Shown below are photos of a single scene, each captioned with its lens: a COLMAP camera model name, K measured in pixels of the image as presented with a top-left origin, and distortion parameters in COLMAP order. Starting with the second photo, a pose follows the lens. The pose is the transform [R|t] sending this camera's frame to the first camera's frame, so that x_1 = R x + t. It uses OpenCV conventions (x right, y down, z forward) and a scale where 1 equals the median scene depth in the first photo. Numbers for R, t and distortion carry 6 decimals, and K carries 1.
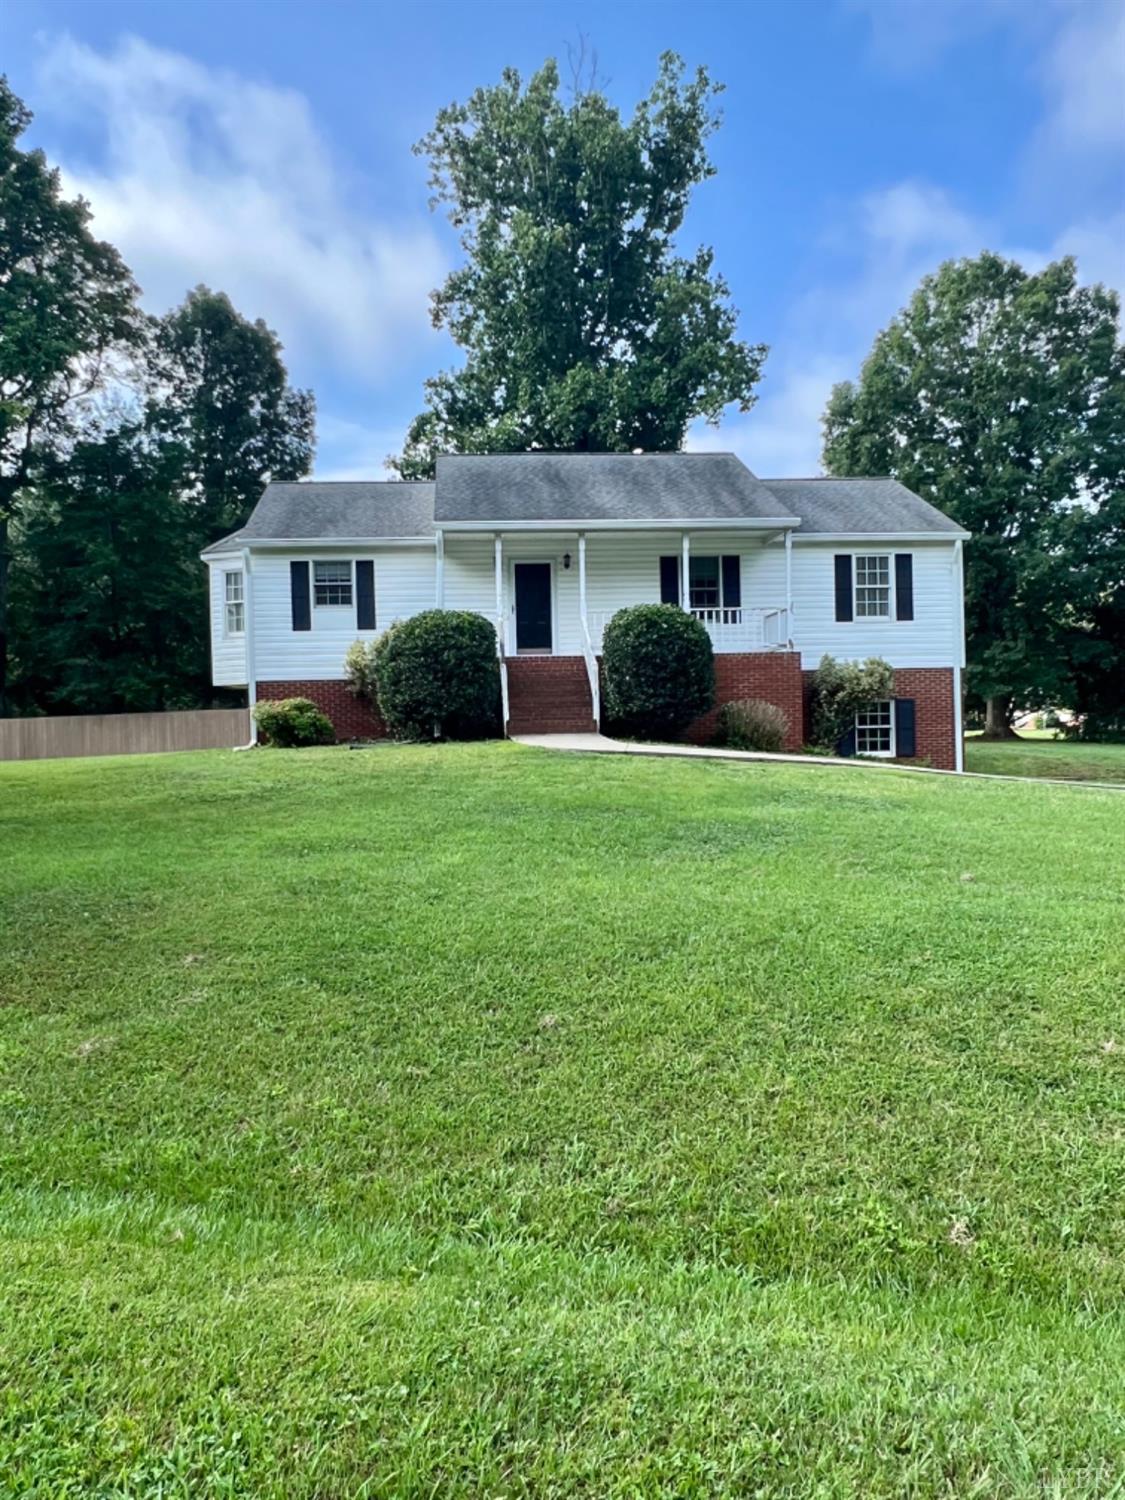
lens RADIAL K [[1148.5, 0, 558.6], [0, 1148.5, 743.1], [0, 0, 1]] dist [0.000580, -0.000874]
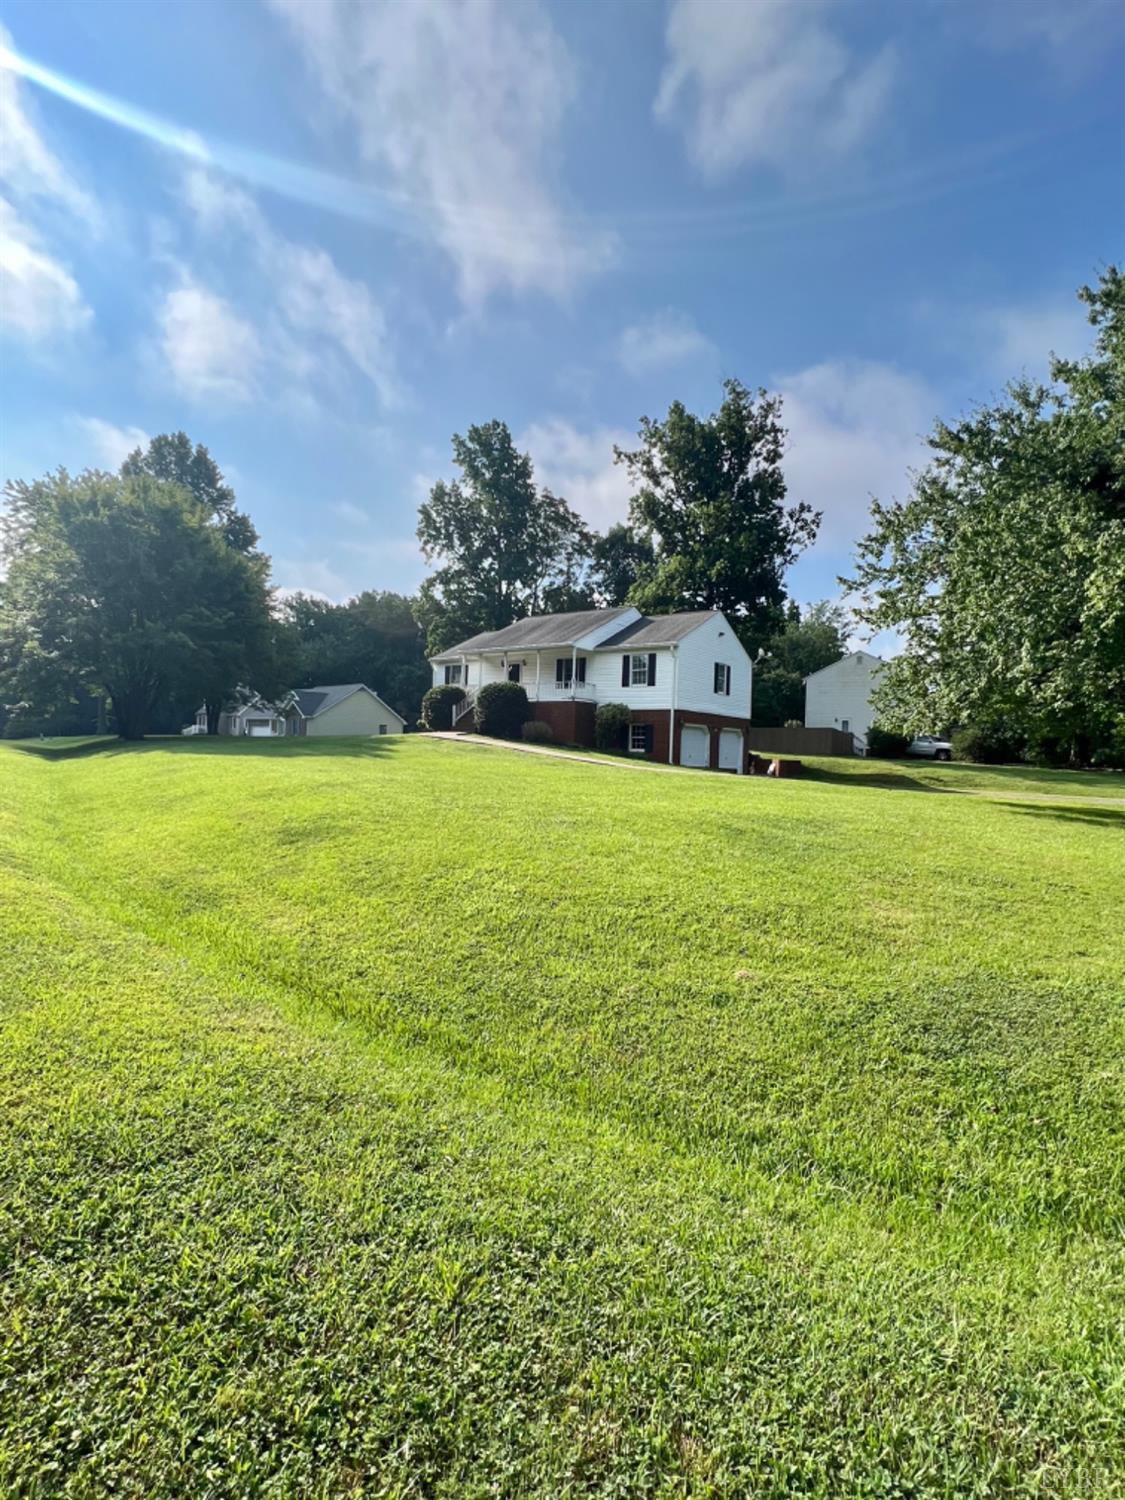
lens RADIAL K [[749.4, 0, 562.5], [0, 749.4, 750.0], [0, 0, 1]] dist [0.000145, -0.000005]
pose [[0.742687, 0.048001, -0.667916, 1.122423], [-0.057027, 0.998338, 0.008336, 0.005257], [0.667206, 0.031898, 0.744190, -0.104534]]
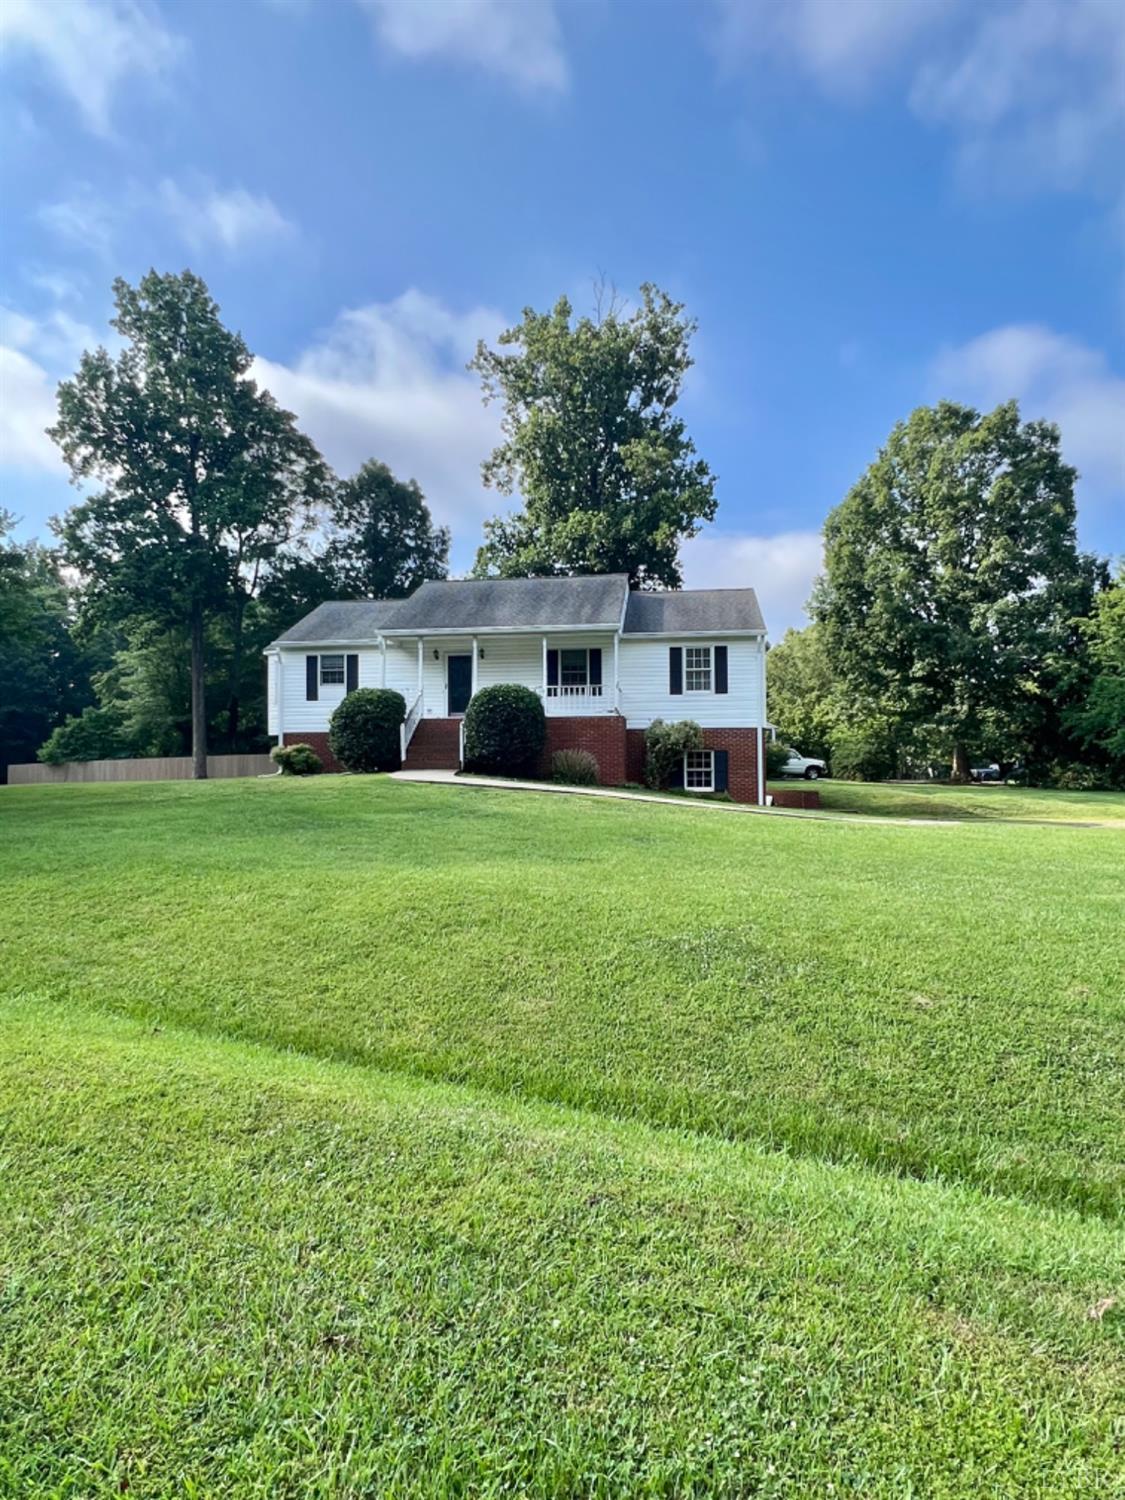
lens RADIAL K [[905.7, 0, 562.5], [0, 905.7, 750.0], [0, 0, 1]] dist [0.004584, 0.000888]
pose [[0.978017, 0.013335, -0.208098, 0.354629], [-0.020287, 0.999304, -0.031311, -0.000138], [0.207535, 0.034844, 0.977607, -0.116160]]
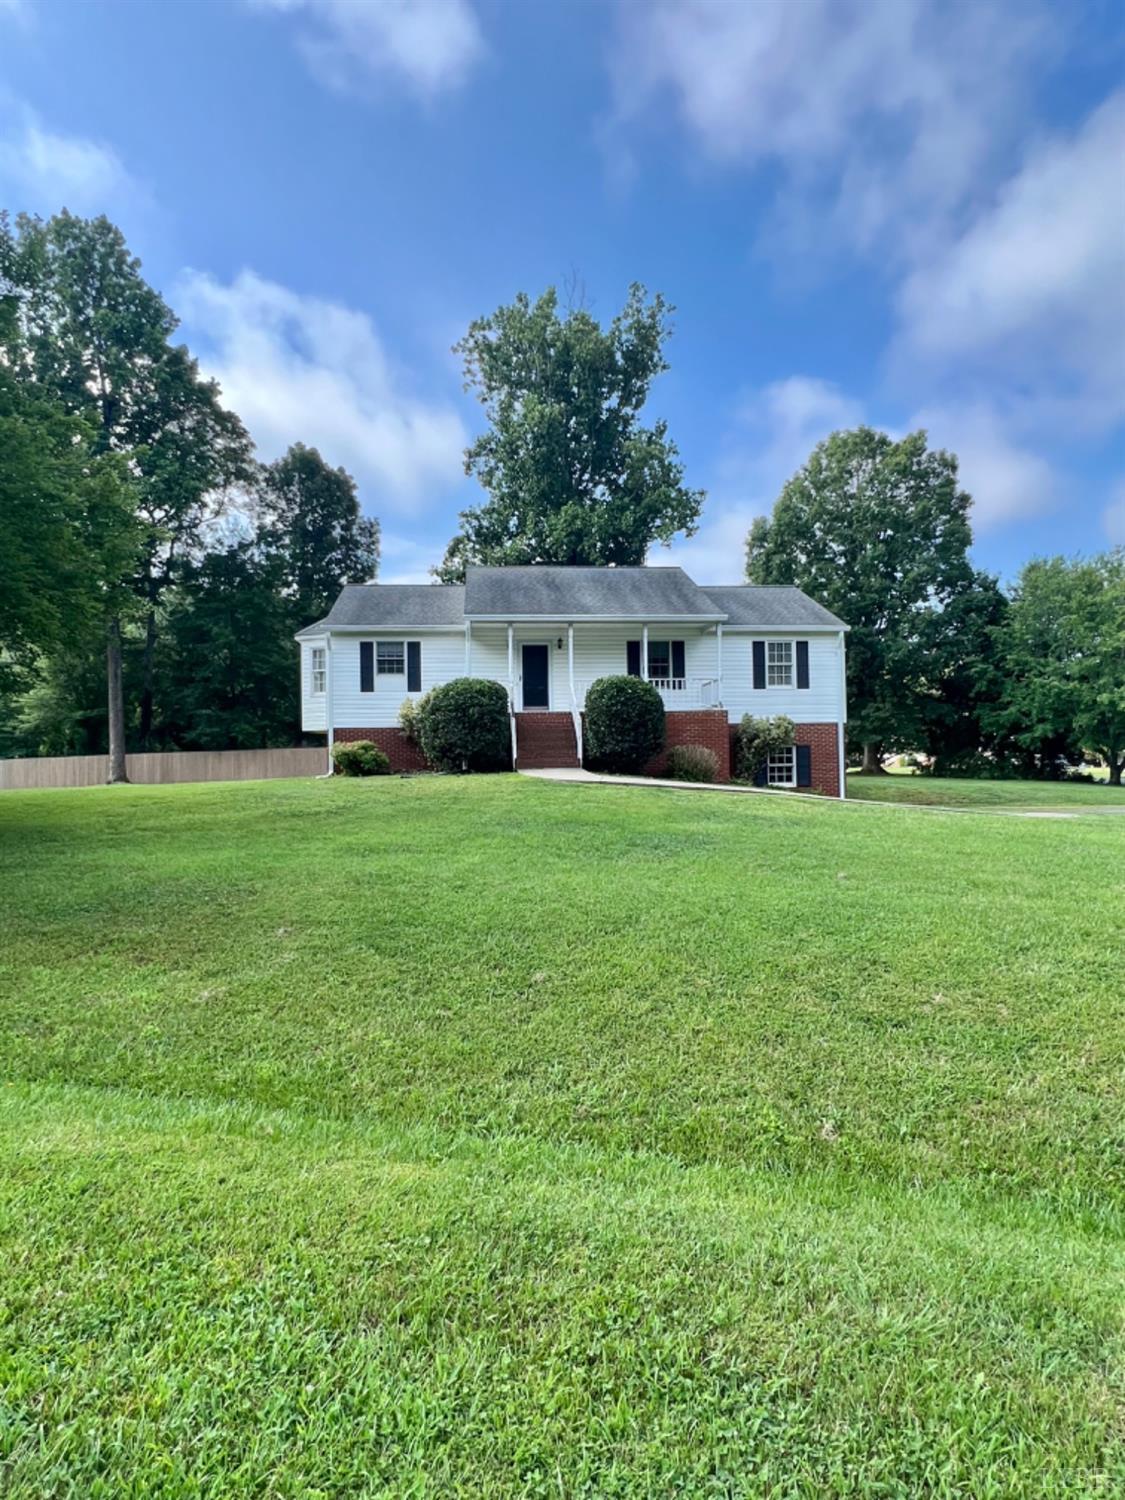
lens RADIAL K [[835.7, 0, 562.5], [0, 835.7, 750.0], [0, 0, 1]] dist [0.000967, -0.000548]
pose [[0.999913, 0.008862, 0.009790, 0.001573], [-0.008576, 0.999545, -0.028926, -0.000992], [-0.010042, 0.028839, 0.999534, -0.004495]]
